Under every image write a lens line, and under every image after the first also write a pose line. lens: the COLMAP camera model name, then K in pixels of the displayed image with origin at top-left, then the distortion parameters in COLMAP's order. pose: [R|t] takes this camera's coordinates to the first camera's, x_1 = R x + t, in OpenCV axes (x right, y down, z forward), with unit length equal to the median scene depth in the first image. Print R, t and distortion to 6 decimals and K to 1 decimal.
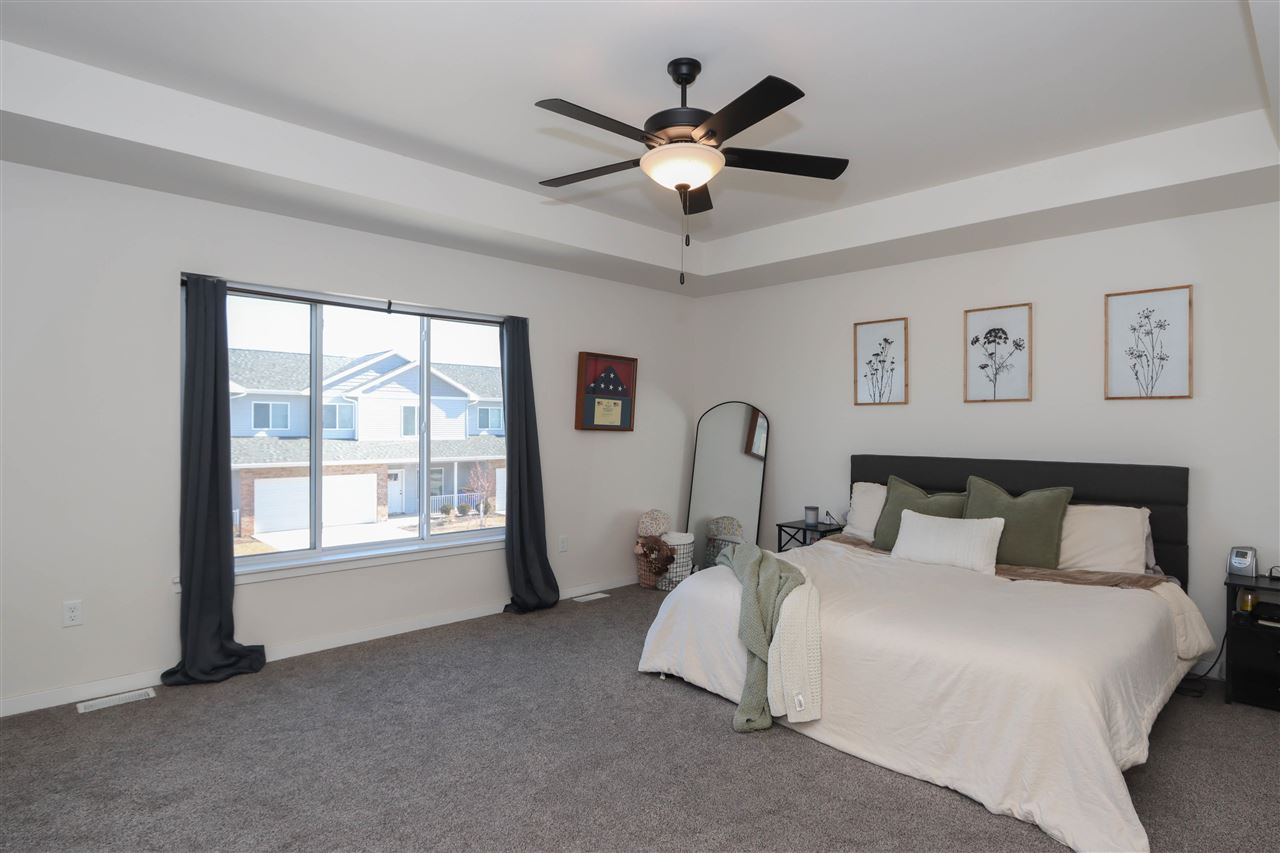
lens RADIAL K [[692.5, 0, 634.5], [0, 692.5, 428.0], [0, 0, 1]] dist [-0.004522, 0.000698]
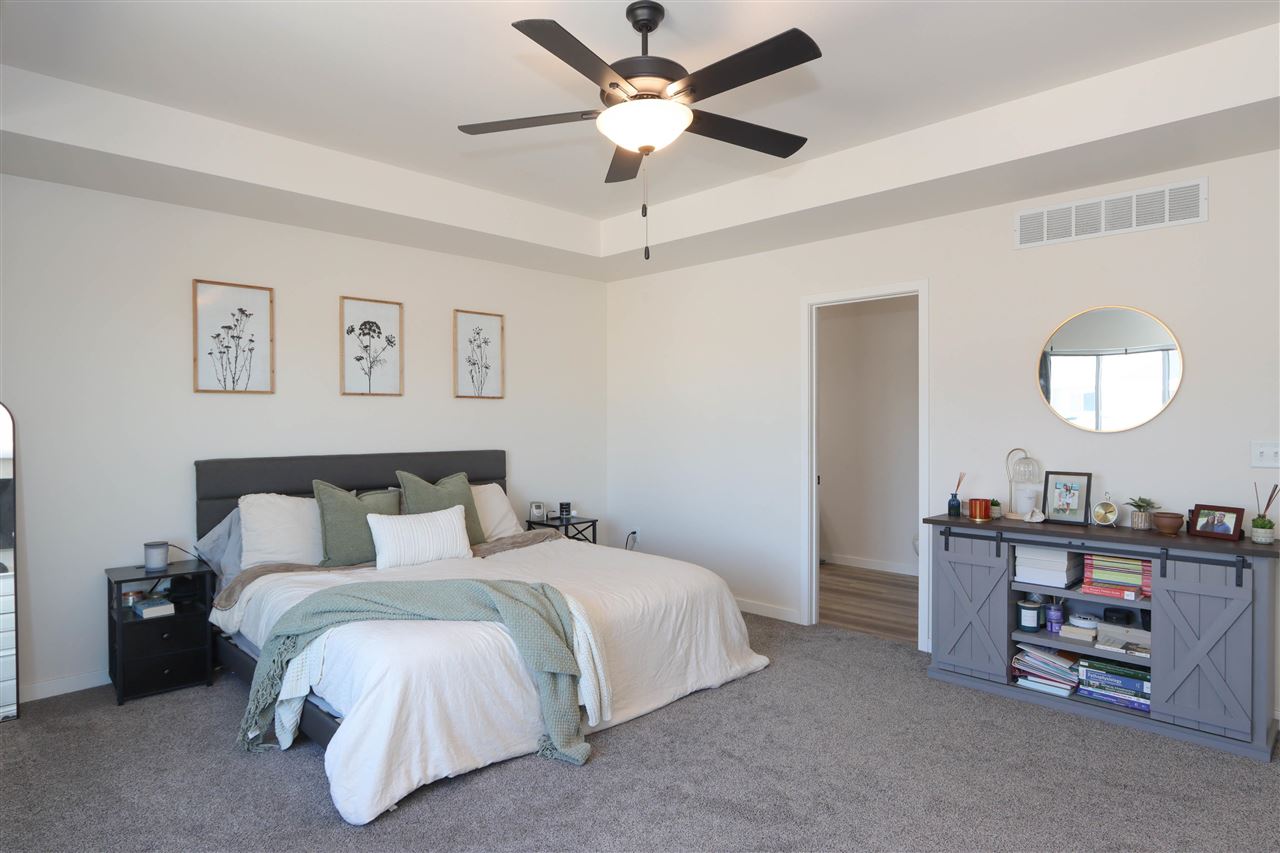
lens RADIAL K [[741.7, 0, 638.7], [0, 741.7, 428.6], [0, 0, 1]] dist [-0.008115, -0.000559]
pose [[-0.028387, -0.015062, 0.999484, -0.544011], [0.005516, 0.999869, 0.015224, -0.004833], [-0.999582, 0.005946, -0.028300, 0.646194]]
